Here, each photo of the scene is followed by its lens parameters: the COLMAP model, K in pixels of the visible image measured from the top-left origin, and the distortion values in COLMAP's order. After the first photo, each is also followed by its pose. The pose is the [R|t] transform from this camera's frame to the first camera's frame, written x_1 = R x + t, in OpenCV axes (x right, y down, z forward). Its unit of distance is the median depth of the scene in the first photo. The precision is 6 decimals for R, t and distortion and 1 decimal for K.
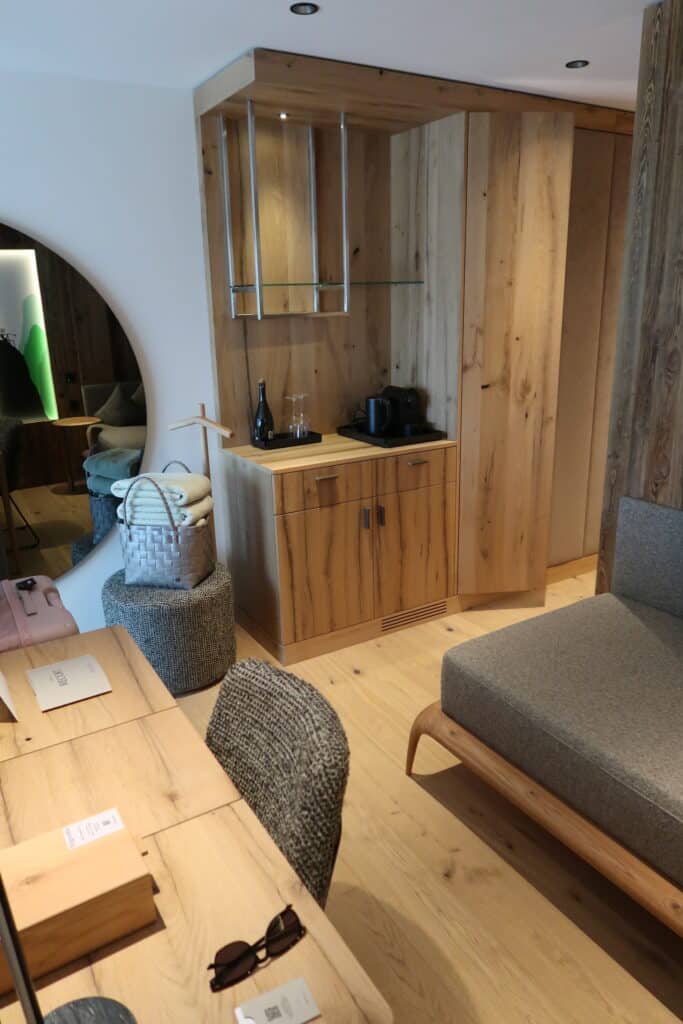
lens RADIAL K [[702.1, 0, 341.5], [0, 702.1, 512.0], [0, 0, 1]] dist [-0.009763, -0.002843]
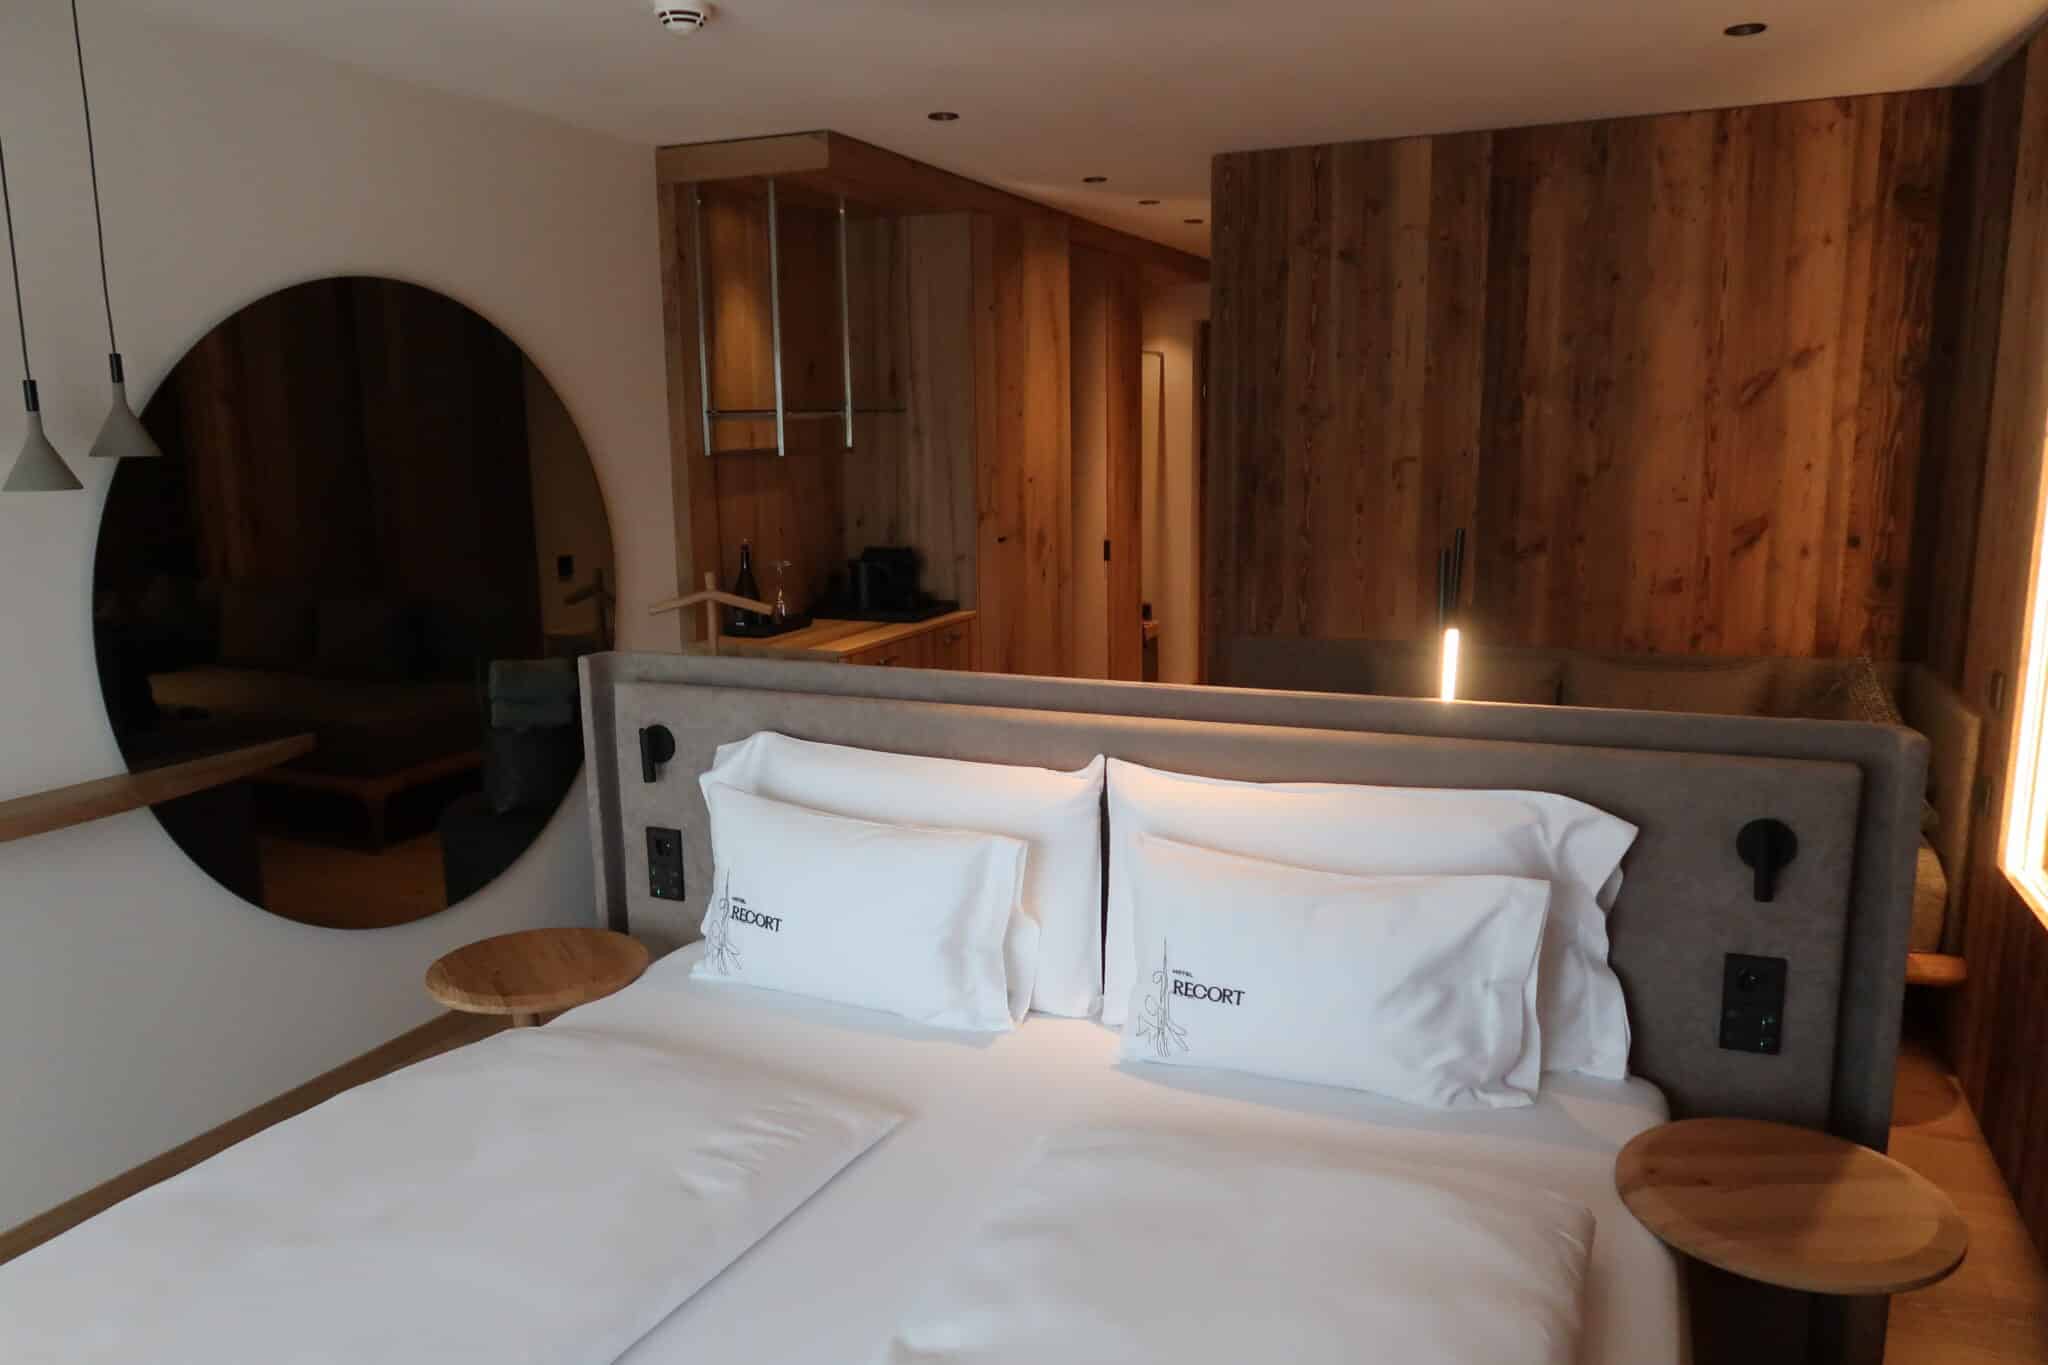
lens RADIAL K [[1404.2, 0, 1024.0], [0, 1404.2, 682.5], [0, 0, 1]] dist [-0.009763, -0.002843]
pose [[0.811381, -0.094482, 0.576831, -0.710665], [0.169000, 0.982622, -0.076770, 0.106059], [-0.559554, 0.159775, 0.813248, -0.275967]]
